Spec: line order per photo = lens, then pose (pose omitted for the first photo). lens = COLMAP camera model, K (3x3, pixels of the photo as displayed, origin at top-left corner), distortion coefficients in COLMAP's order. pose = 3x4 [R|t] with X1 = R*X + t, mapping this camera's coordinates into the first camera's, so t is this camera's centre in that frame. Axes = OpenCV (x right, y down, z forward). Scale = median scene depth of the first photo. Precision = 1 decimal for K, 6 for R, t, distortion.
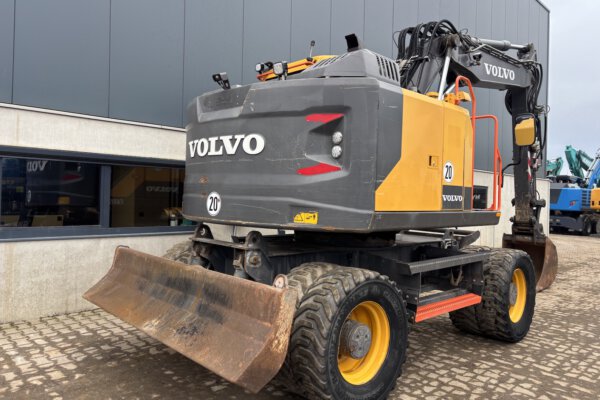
lens RADIAL K [[445.5, 0, 284.1], [0, 445.5, 197.4], [0, 0, 1]] dist [0.045462, -0.059107]
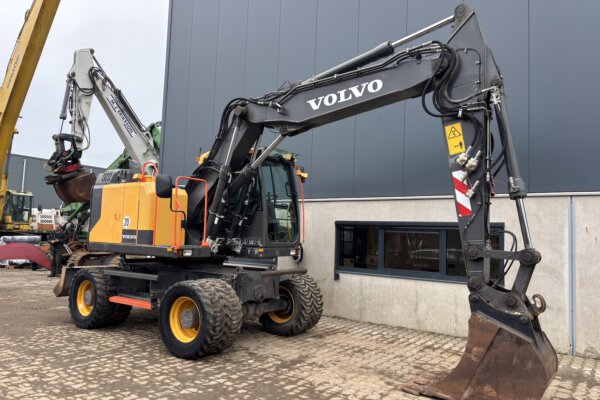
lens RADIAL K [[451.3, 0, 300.0], [0, 451.3, 200.0], [0, 0, 1]] dist [0.047634, -0.055064]
pose [[0.185608, -0.097700, -0.977755, 2.265080], [-0.030660, 0.993985, -0.105142, 0.025176], [0.982145, 0.049493, 0.181496, 1.348926]]
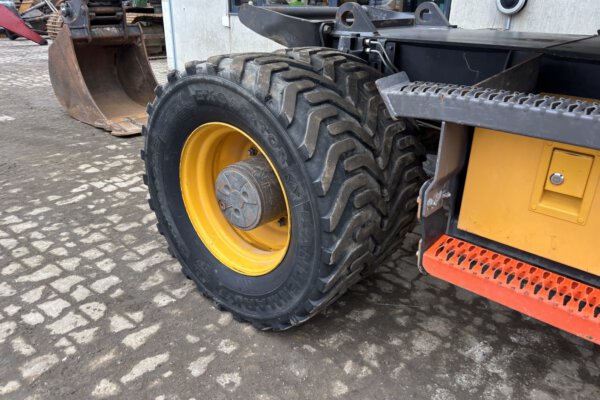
lens RADIAL K [[463.0, 0, 300.0], [0, 463.0, 200.0], [0, 0, 1]] dist [0.019190, -0.000132]
pose [[0.117628, 0.379099, -0.917850, 0.867989], [-0.003469, 0.924417, 0.381367, 0.108938], [0.993052, -0.041675, 0.110052, 1.190347]]
